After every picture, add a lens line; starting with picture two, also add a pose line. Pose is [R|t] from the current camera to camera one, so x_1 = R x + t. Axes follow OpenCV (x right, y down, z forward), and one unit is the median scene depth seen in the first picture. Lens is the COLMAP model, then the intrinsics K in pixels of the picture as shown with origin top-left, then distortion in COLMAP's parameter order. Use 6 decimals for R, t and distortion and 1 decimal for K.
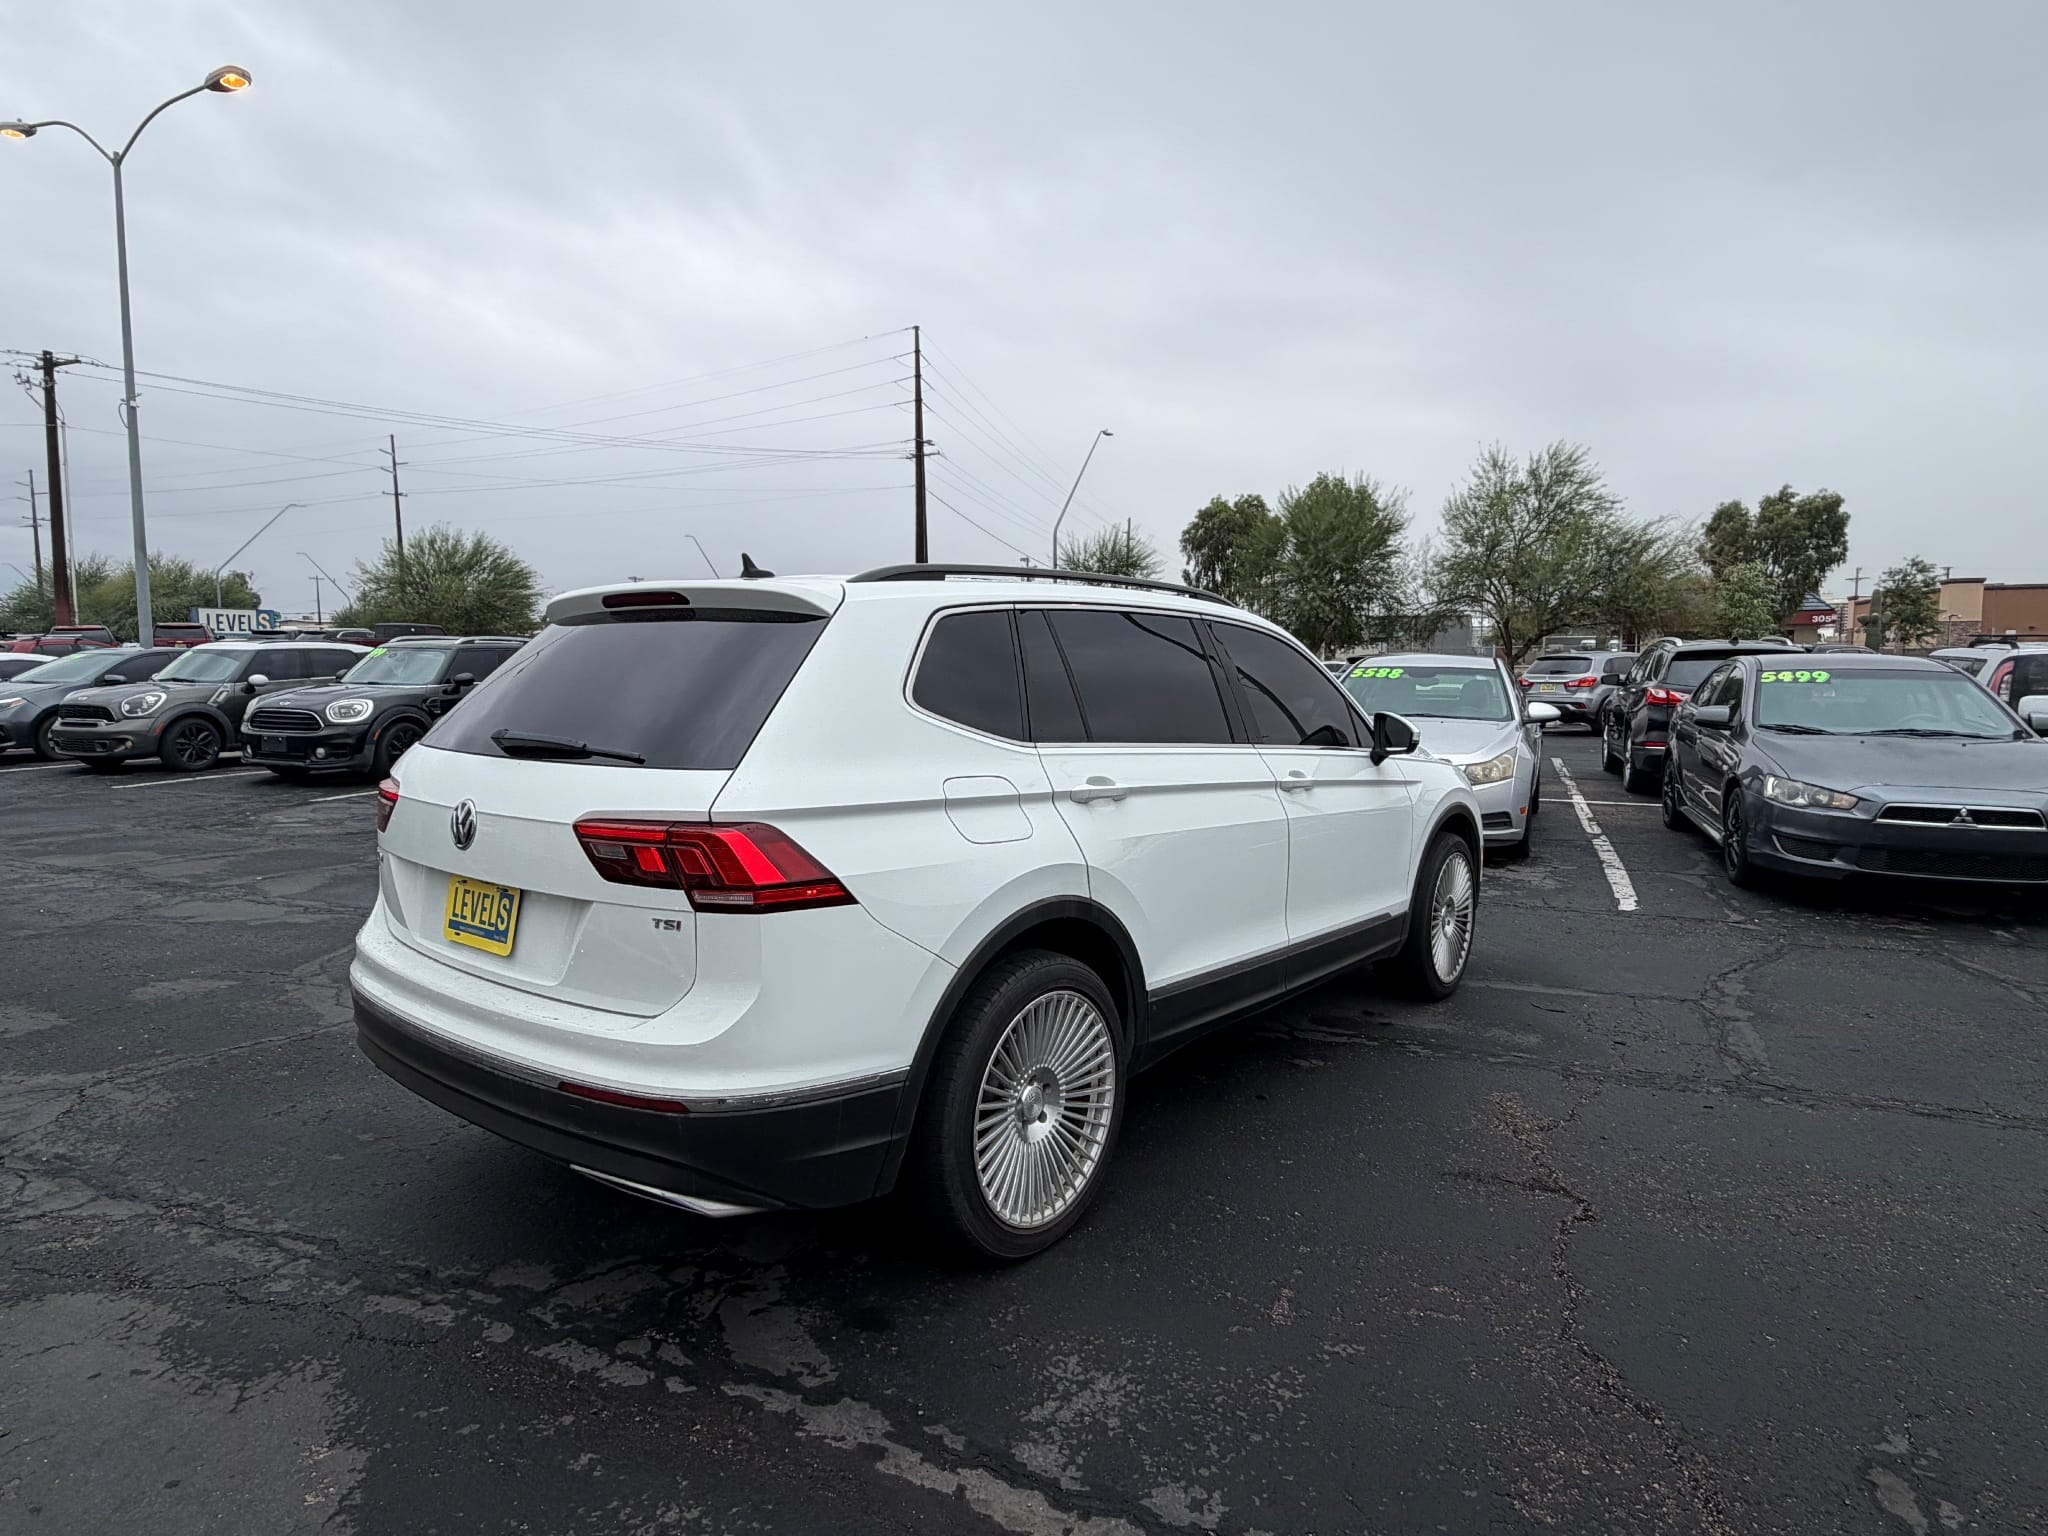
lens RADIAL K [[1167.1, 0, 1005.5], [0, 1167.1, 758.6], [0, 0, 1]] dist [0.001275, 0.002195]
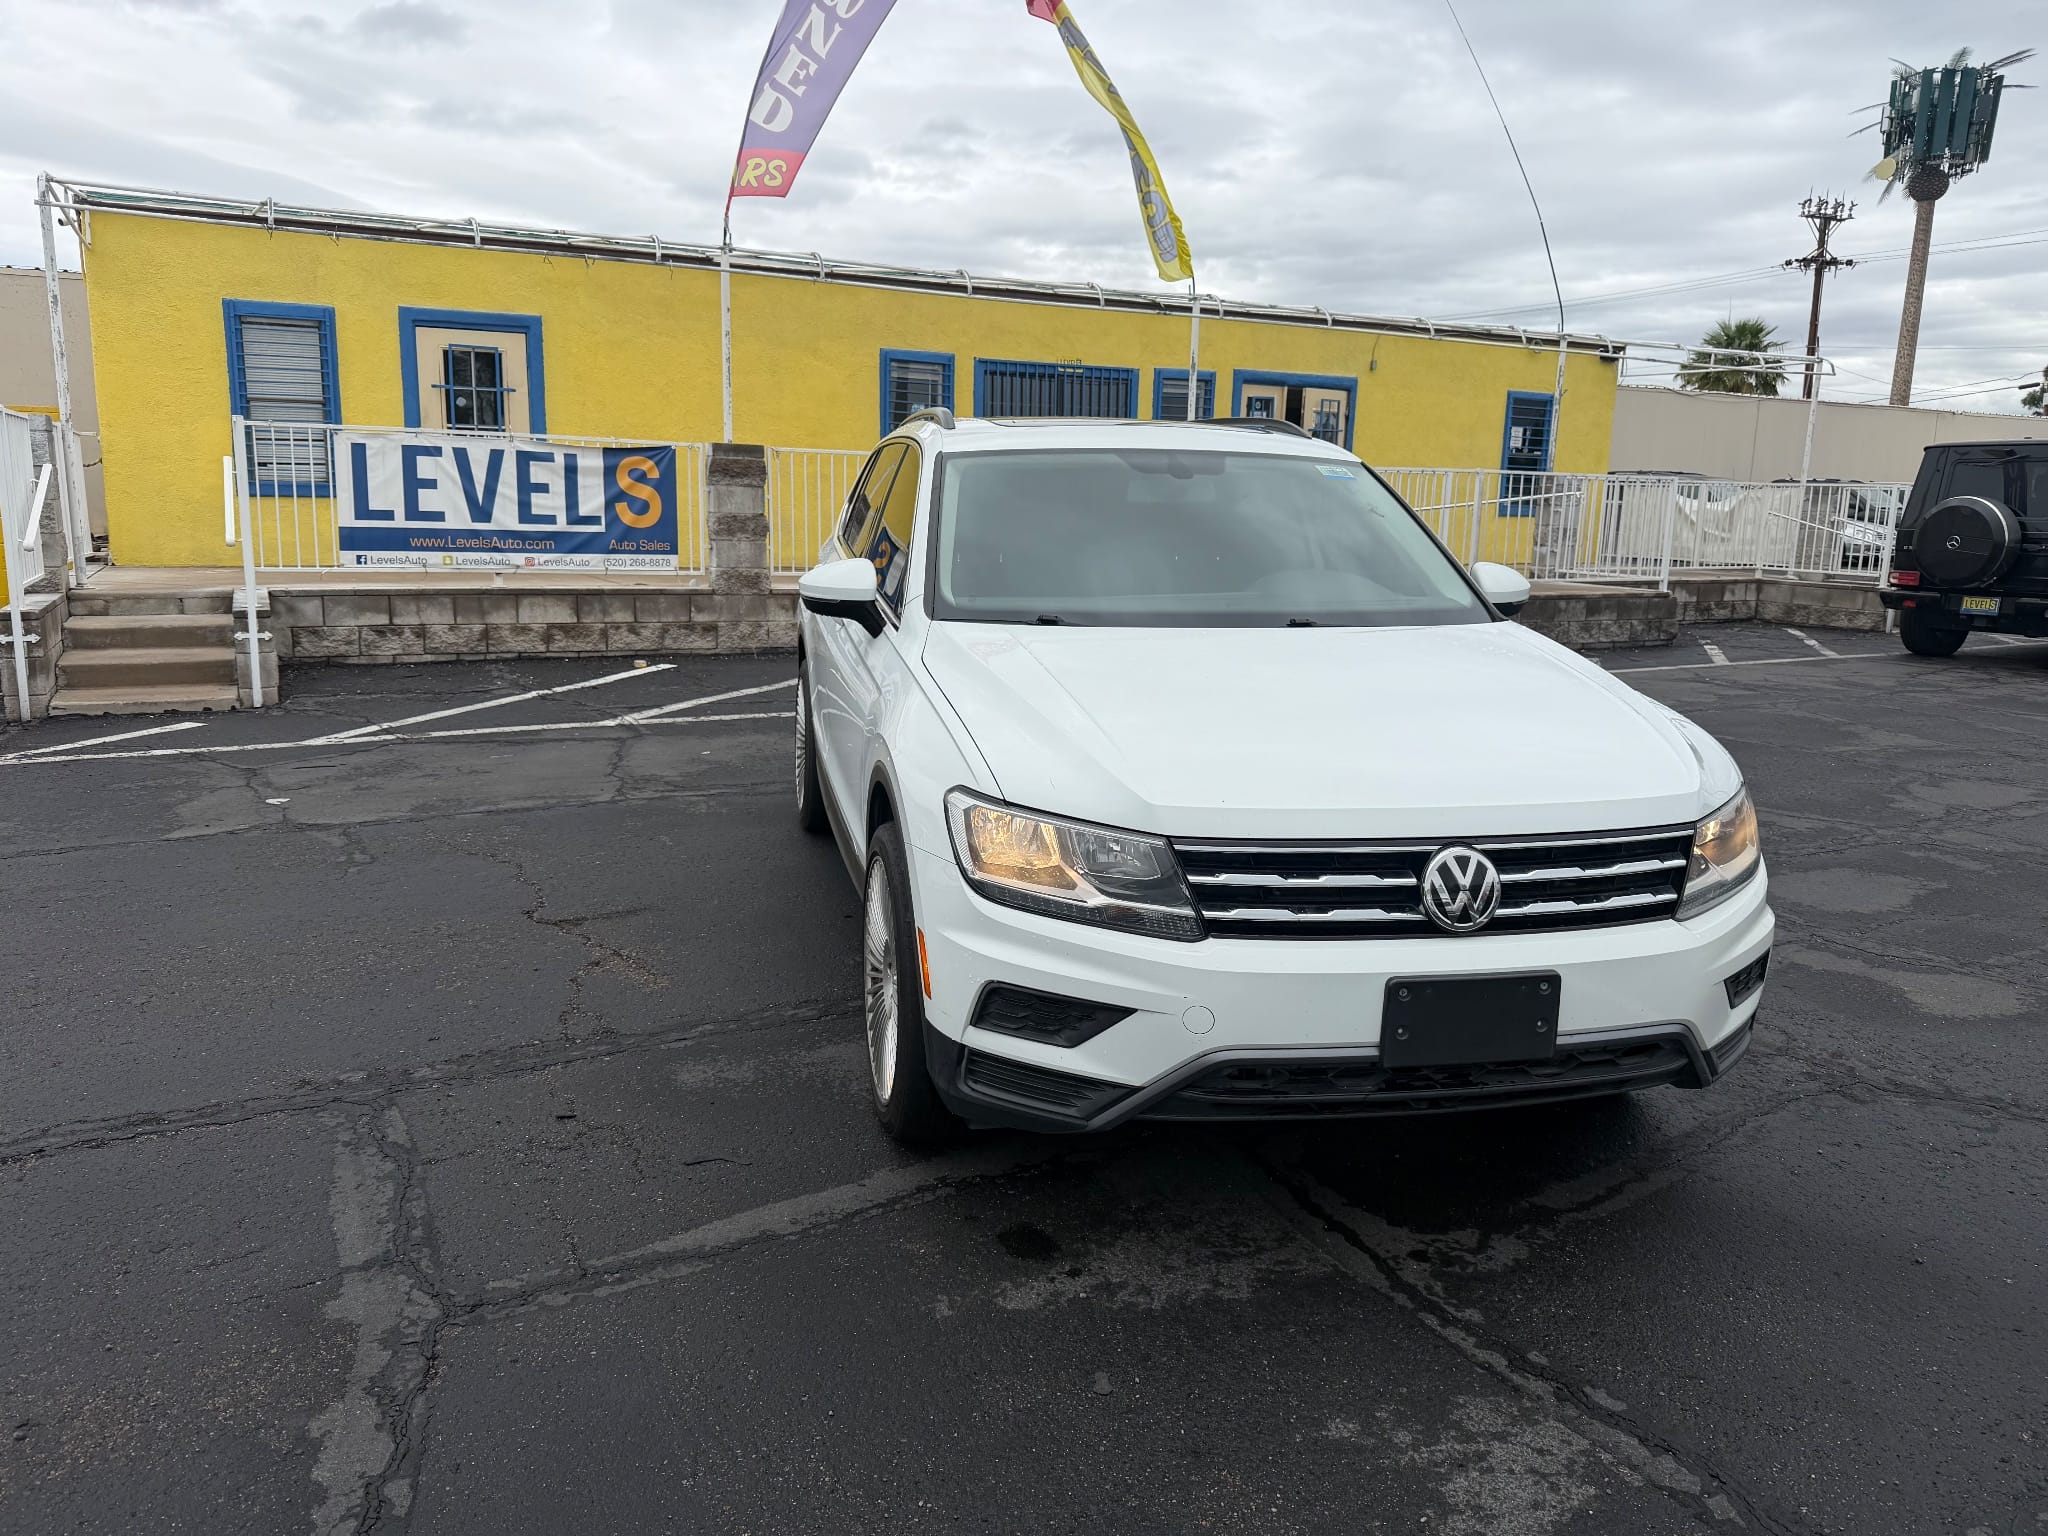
lens RADIAL K [[1429.6, 0, 1023.4], [0, 1429.6, 773.7], [0, 0, 1]] dist [0.116977, -0.206076]
pose [[-0.617260, 0.140815, -0.774055, 0.310505], [-0.091884, 0.964218, 0.248680, -0.045370], [0.781376, 0.224623, -0.582234, 0.525181]]
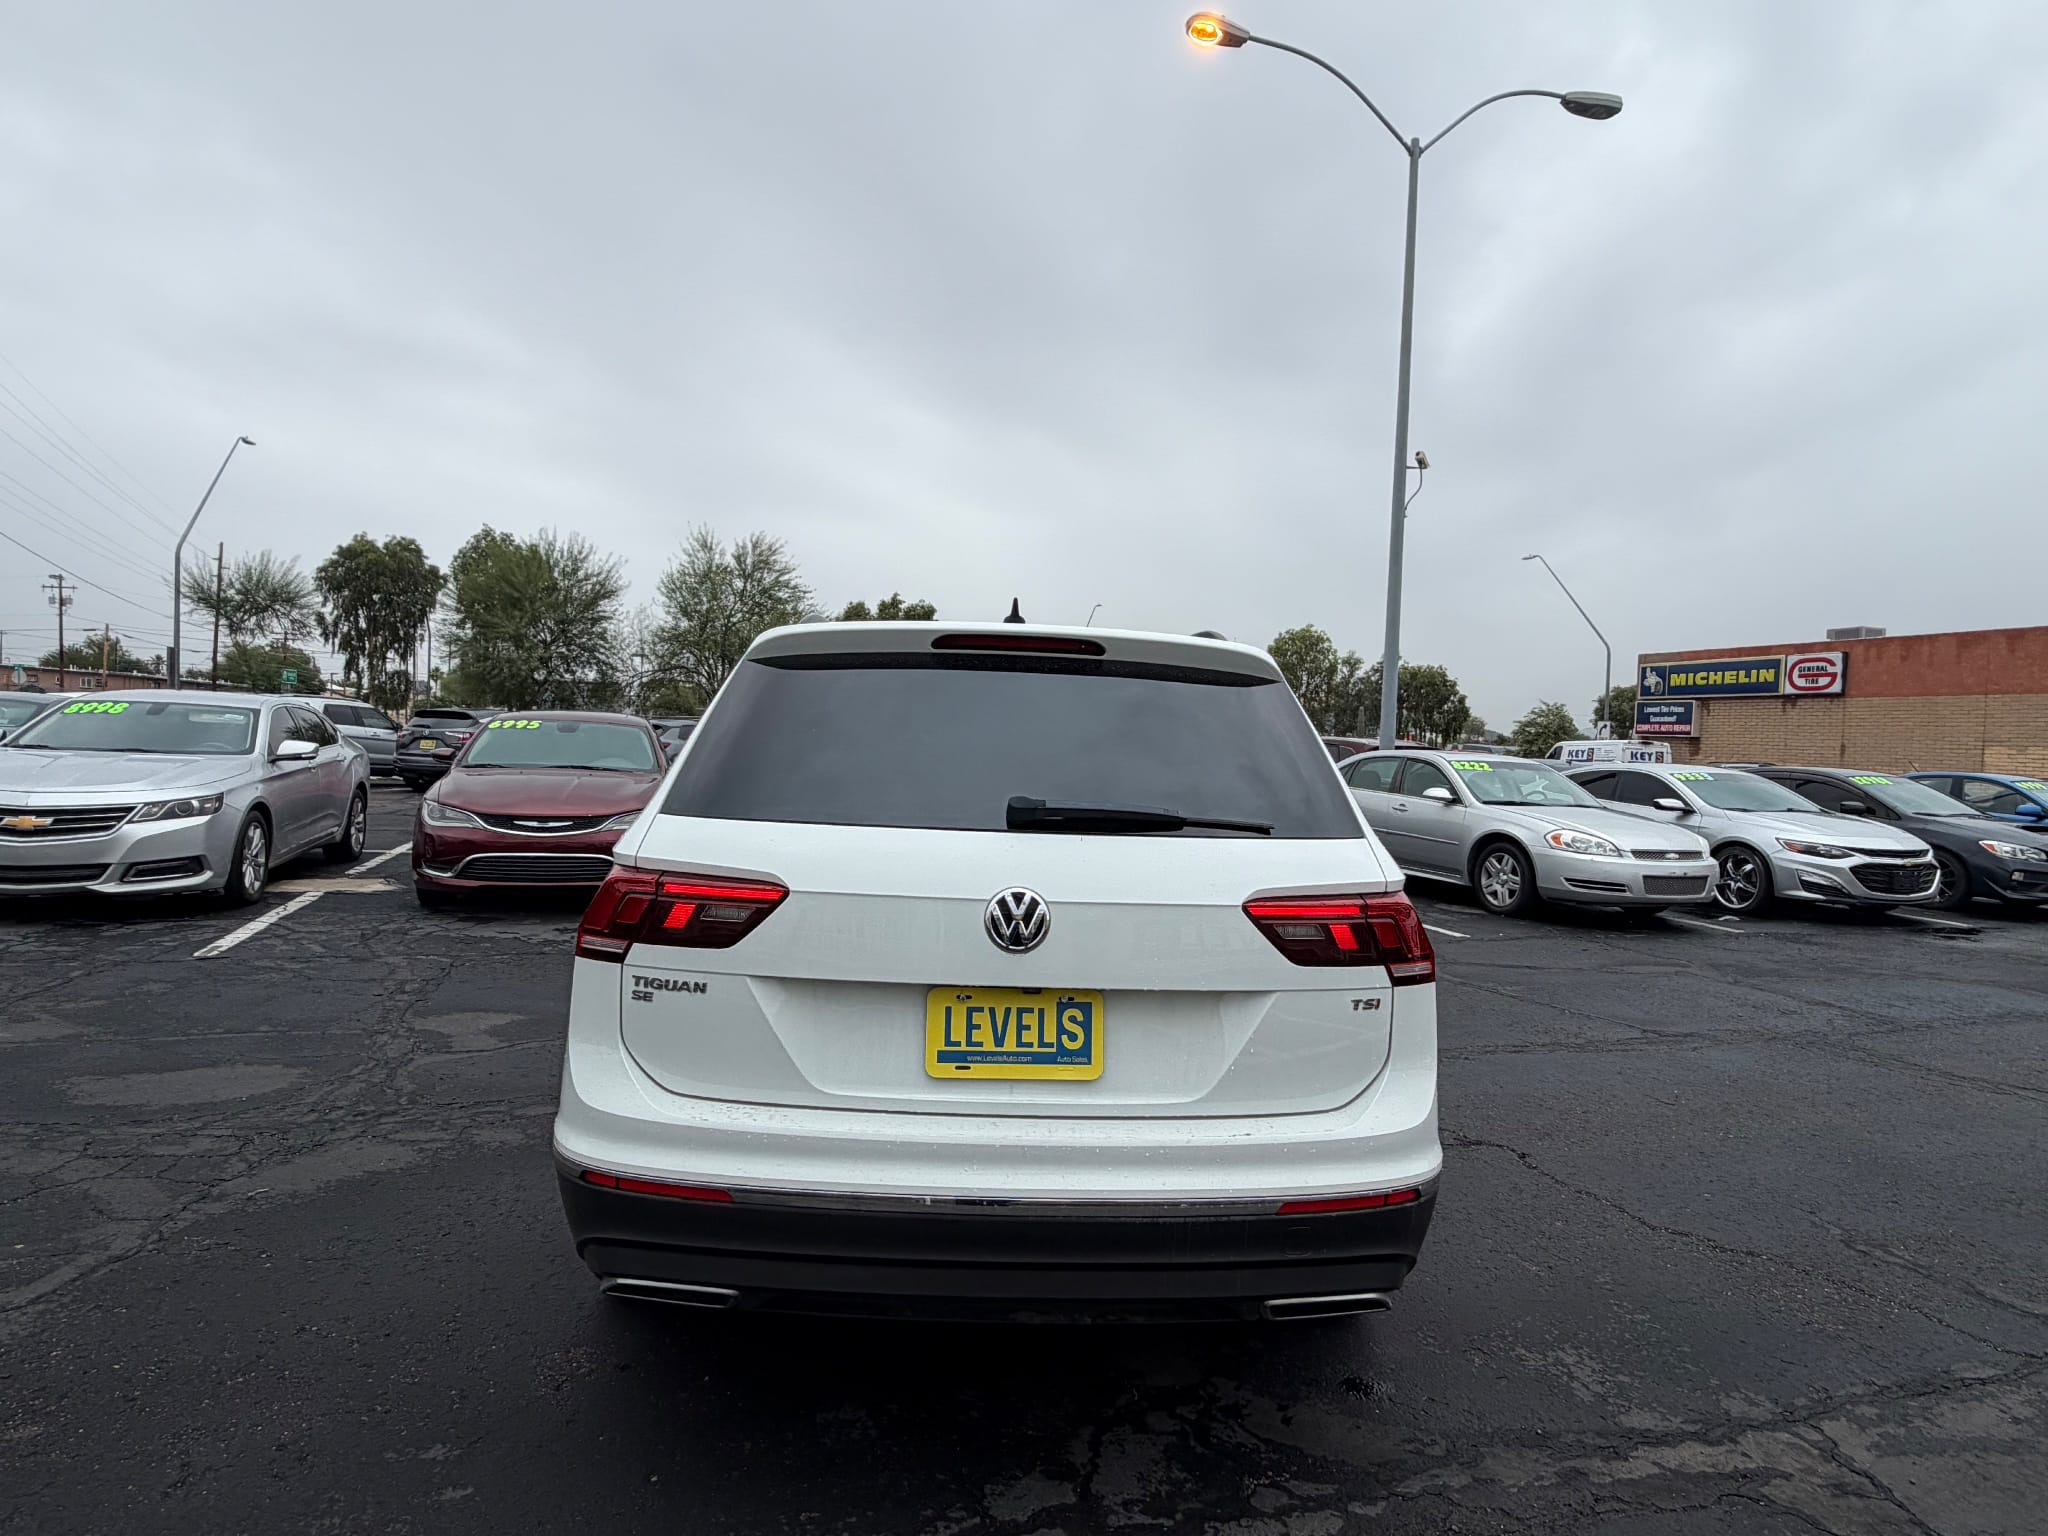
lens RADIAL K [[1164.8, 0, 1020.2], [0, 1164.8, 767.9], [0, 0, 1]] dist [-0.001560, 0.002668]
pose [[0.747529, 0.012079, 0.664120, -0.190593], [0.019954, 0.998975, -0.040630, -0.002536], [-0.663930, 0.043624, 0.746522, 0.081469]]
